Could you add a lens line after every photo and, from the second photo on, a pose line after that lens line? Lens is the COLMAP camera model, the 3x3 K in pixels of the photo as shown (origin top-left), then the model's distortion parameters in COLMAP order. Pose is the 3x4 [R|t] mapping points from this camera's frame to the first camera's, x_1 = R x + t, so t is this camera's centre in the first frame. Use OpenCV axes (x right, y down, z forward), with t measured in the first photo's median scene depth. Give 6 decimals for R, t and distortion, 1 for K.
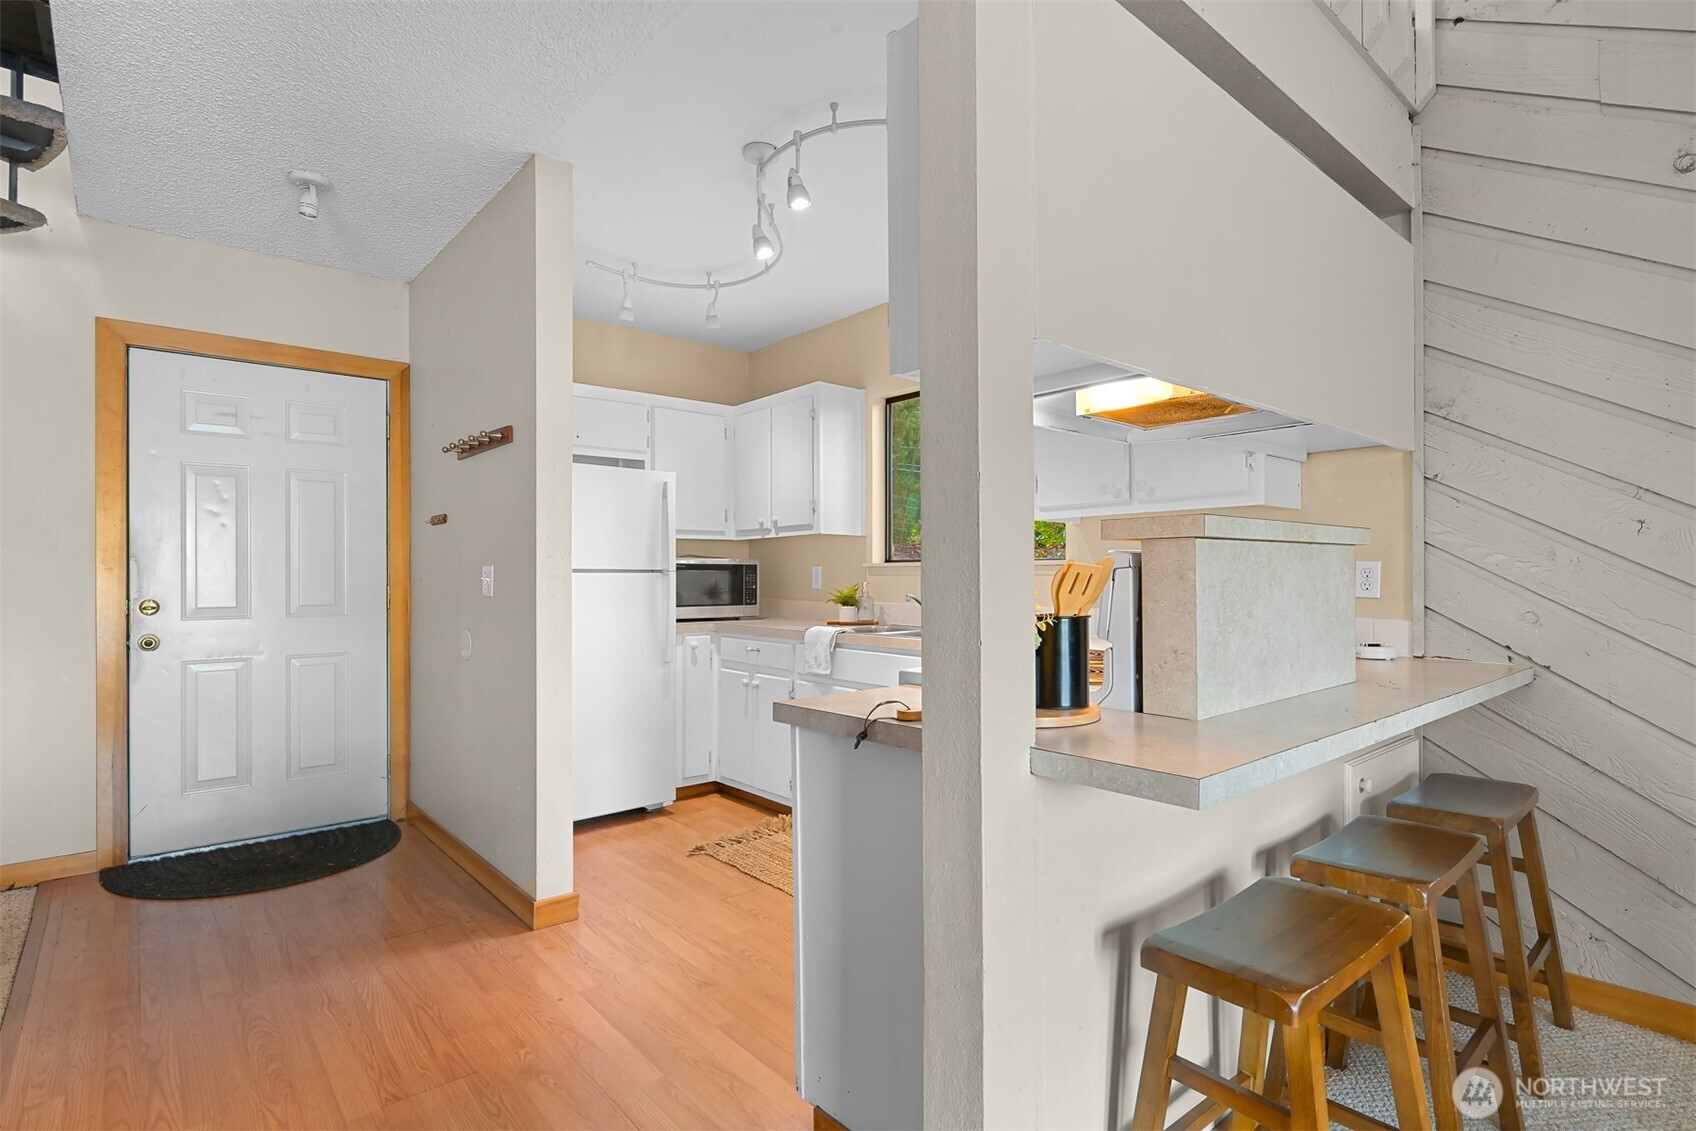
lens RADIAL K [[812.0, 0, 847.7], [0, 812.0, 569.9], [0, 0, 1]] dist [-0.005408, 0.000974]
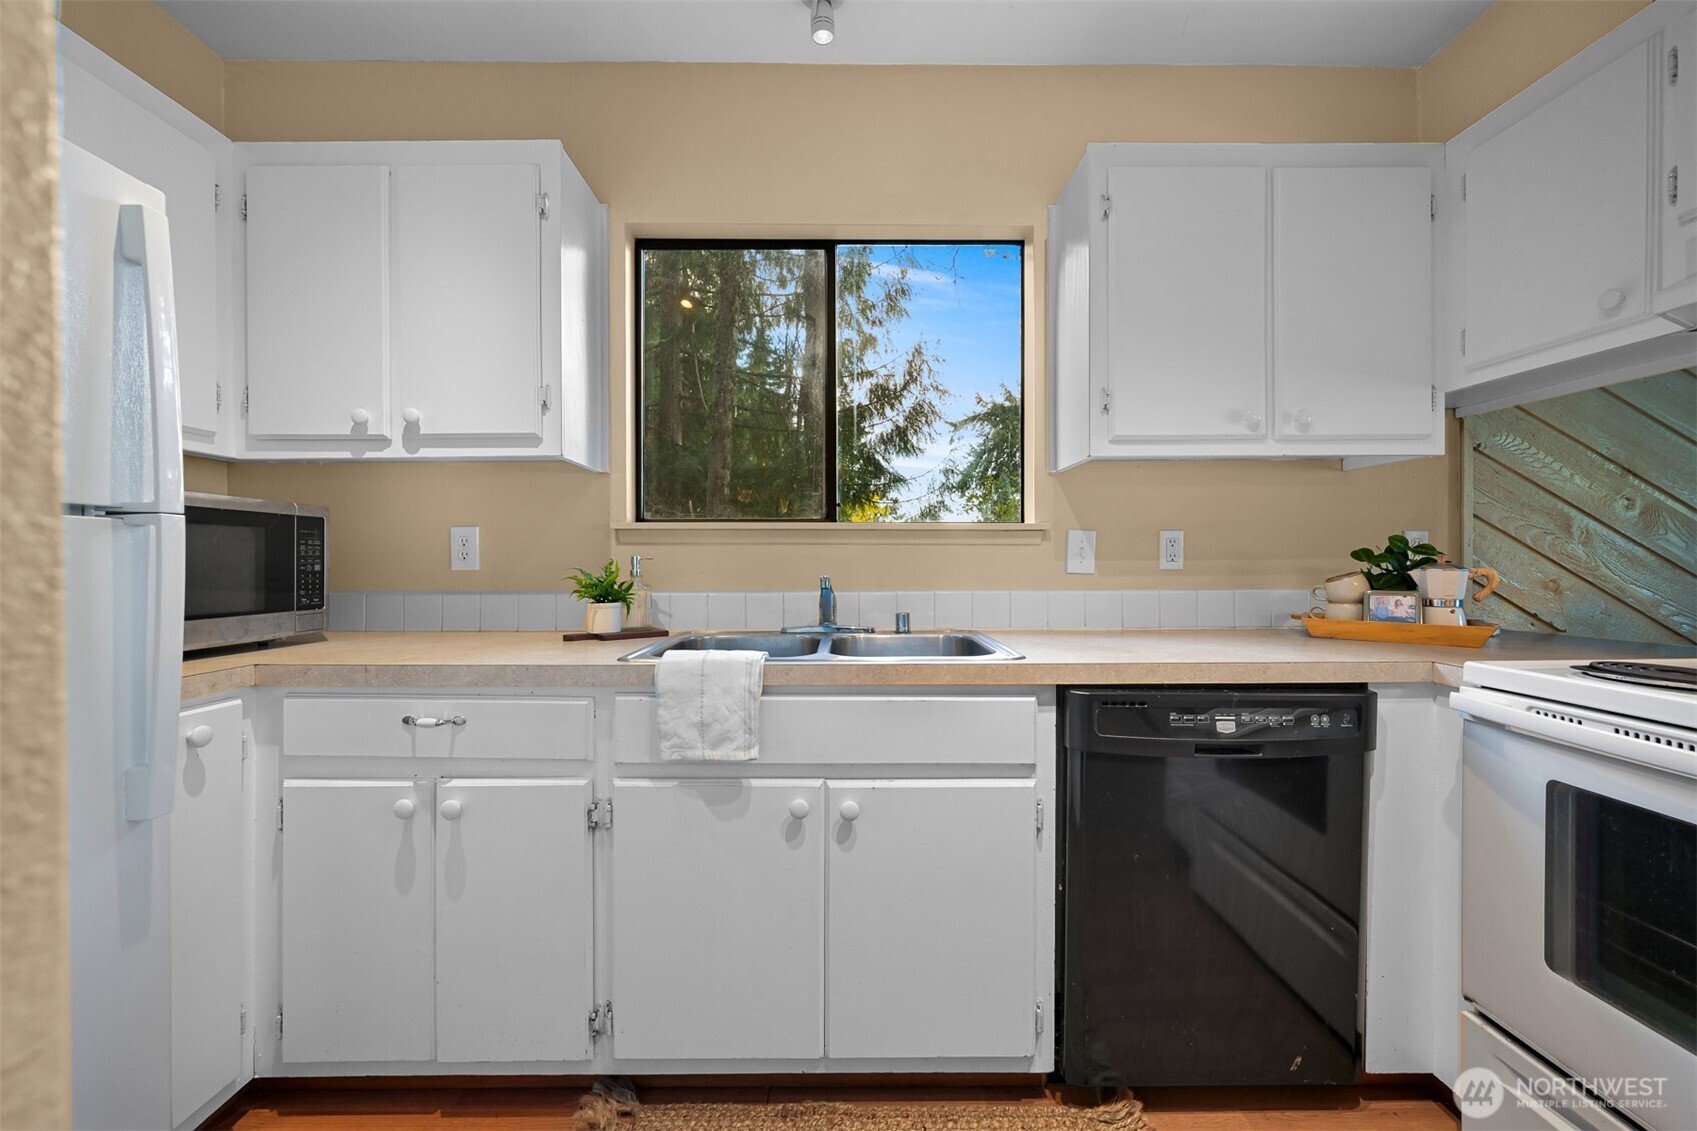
lens RADIAL K [[661.6, 0, 846.3], [0, 661.6, 560.5], [0, 0, 1]] dist [-0.000879, -0.000767]
pose [[0.648974, 0.003270, 0.760803, -0.222762], [-0.006269, 0.999980, 0.001050, 0.016586], [-0.760785, -0.005451, 0.648981, 0.608039]]
